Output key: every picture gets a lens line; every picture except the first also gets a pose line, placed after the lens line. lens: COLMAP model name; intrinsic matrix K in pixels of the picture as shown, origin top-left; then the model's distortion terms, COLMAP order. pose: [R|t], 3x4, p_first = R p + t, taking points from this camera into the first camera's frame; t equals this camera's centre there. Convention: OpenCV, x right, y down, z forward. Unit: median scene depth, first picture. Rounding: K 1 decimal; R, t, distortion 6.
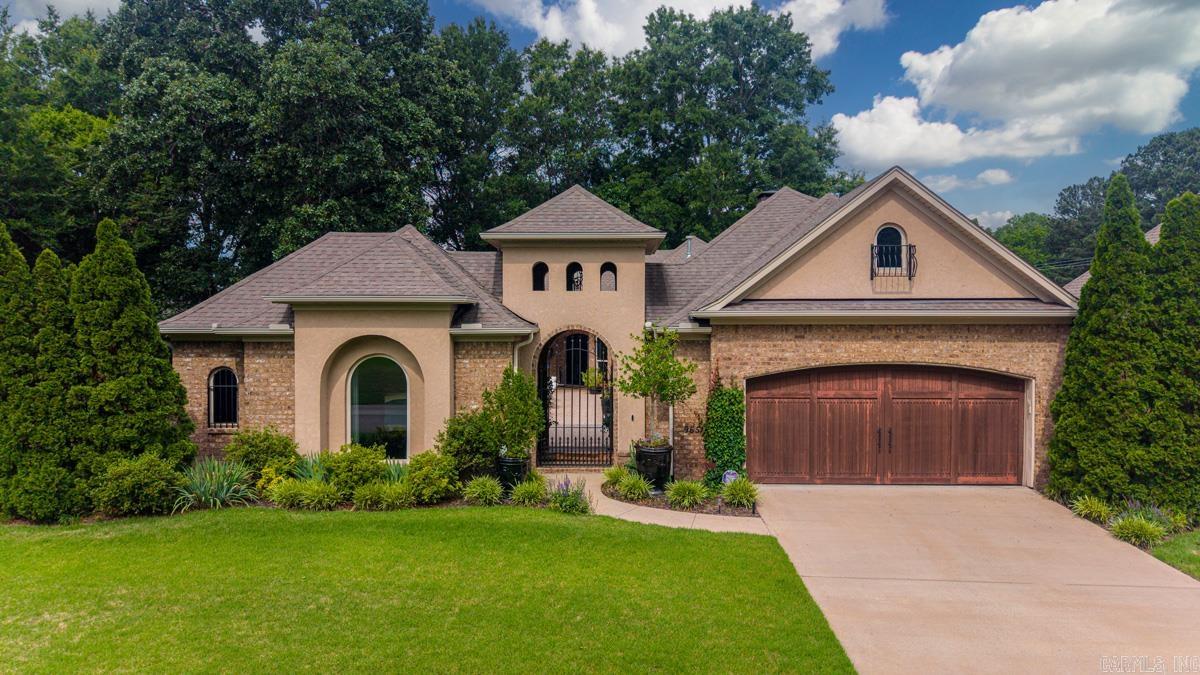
lens RADIAL K [[818.1, 0, 600.0], [0, 818.1, 337.5], [0, 0, 1]] dist [0.003883, -0.006923]
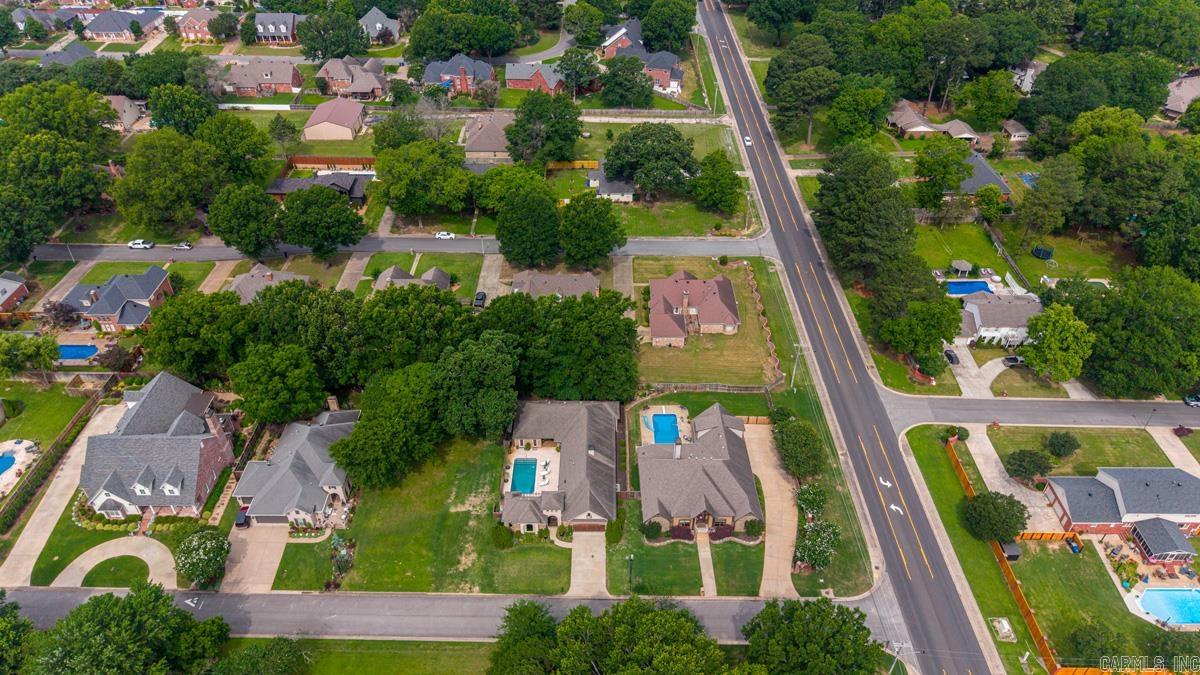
lens RADIAL K [[818.1, 0, 600.0], [0, 818.1, 337.5], [0, 0, 1]] dist [0.003883, -0.006923]
pose [[0.999953, -0.009686, 0.000802, 0.477708], [0.007149, 0.788945, 0.614422, -6.734341], [-0.006584, -0.614387, 0.788977, -4.533742]]
